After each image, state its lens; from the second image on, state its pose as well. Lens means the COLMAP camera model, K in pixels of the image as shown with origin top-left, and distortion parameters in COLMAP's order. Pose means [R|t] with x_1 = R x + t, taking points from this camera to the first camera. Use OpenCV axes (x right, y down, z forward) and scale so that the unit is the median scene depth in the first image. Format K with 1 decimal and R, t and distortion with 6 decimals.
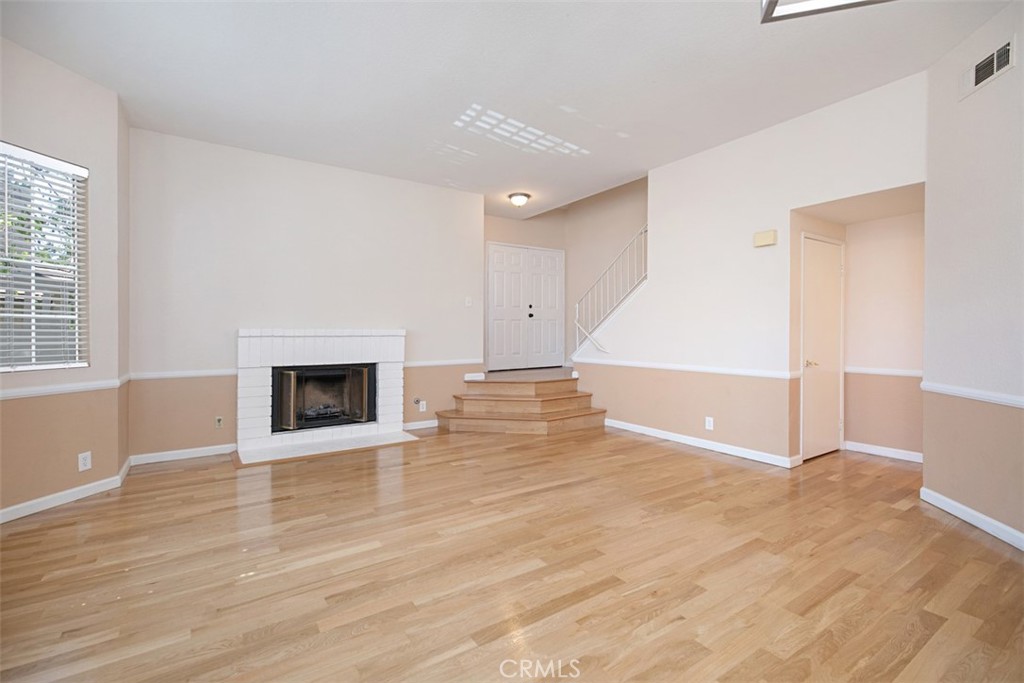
lens RADIAL K [[457.7, 0, 502.6], [0, 457.7, 340.8], [0, 0, 1]] dist [0.008070, 0.000099]
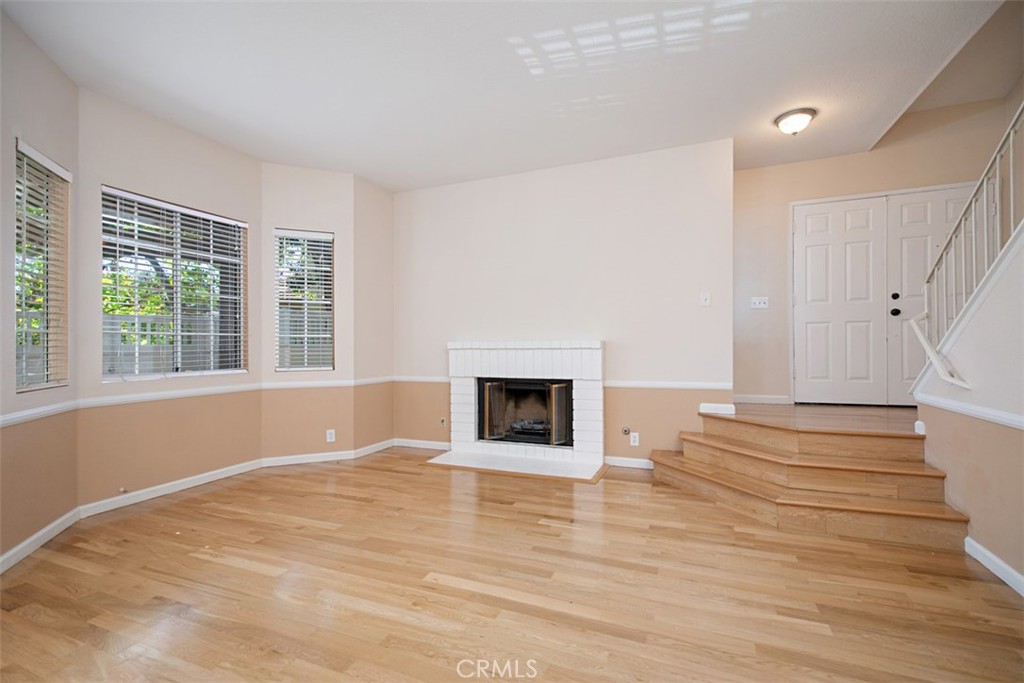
lens RADIAL K [[457.7, 0, 509.7], [0, 457.7, 337.9], [0, 0, 1]] dist [0.008070, 0.000099]
pose [[0.558329, -0.013374, -0.829512, 0.384885], [-0.005790, 0.999783, -0.020016, -0.012966], [0.829600, 0.015978, 0.558130, 0.417558]]
